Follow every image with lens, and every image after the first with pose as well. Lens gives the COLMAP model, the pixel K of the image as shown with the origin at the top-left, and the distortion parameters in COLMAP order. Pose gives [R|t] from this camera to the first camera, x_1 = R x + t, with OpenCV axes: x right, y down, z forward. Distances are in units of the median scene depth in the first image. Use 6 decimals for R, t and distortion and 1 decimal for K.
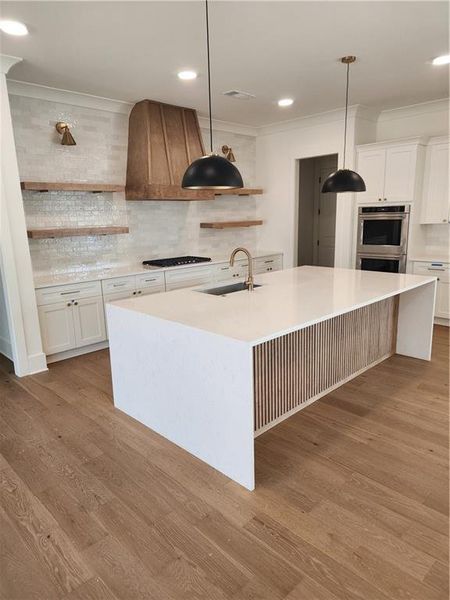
lens RADIAL K [[399.3, 0, 225.0], [0, 399.3, 297.6], [0, 0, 1]] dist [0.085595, -0.077053]
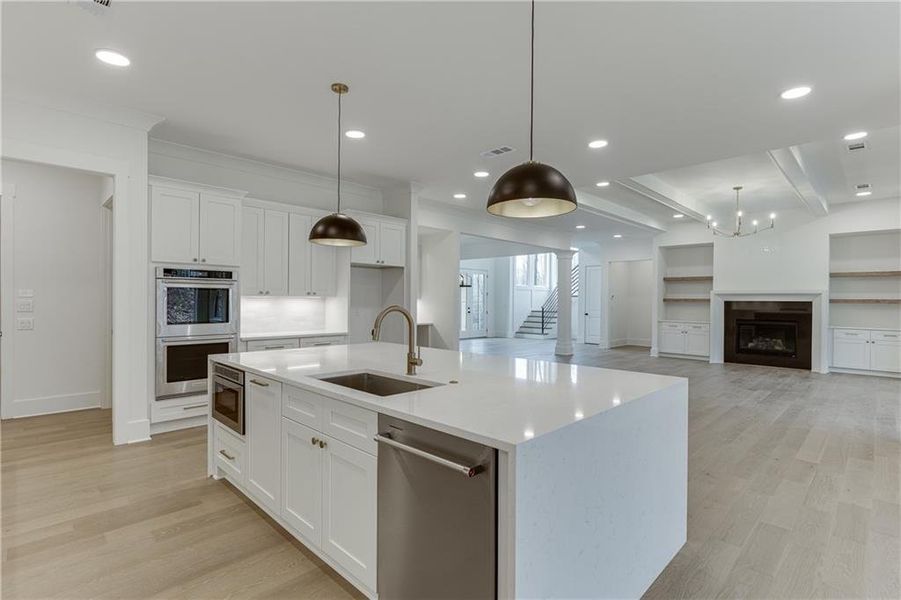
lens RADIAL K [[441.7, 0, 456.3], [0, 441.7, 301.1], [0, 0, 1]] dist [0.001552, -0.000246]
pose [[-0.013793, 0.023400, 0.999631, -0.441437], [0.200725, 0.979440, -0.020158, -0.073282], [-0.979551, 0.200372, -0.018206, 0.658053]]
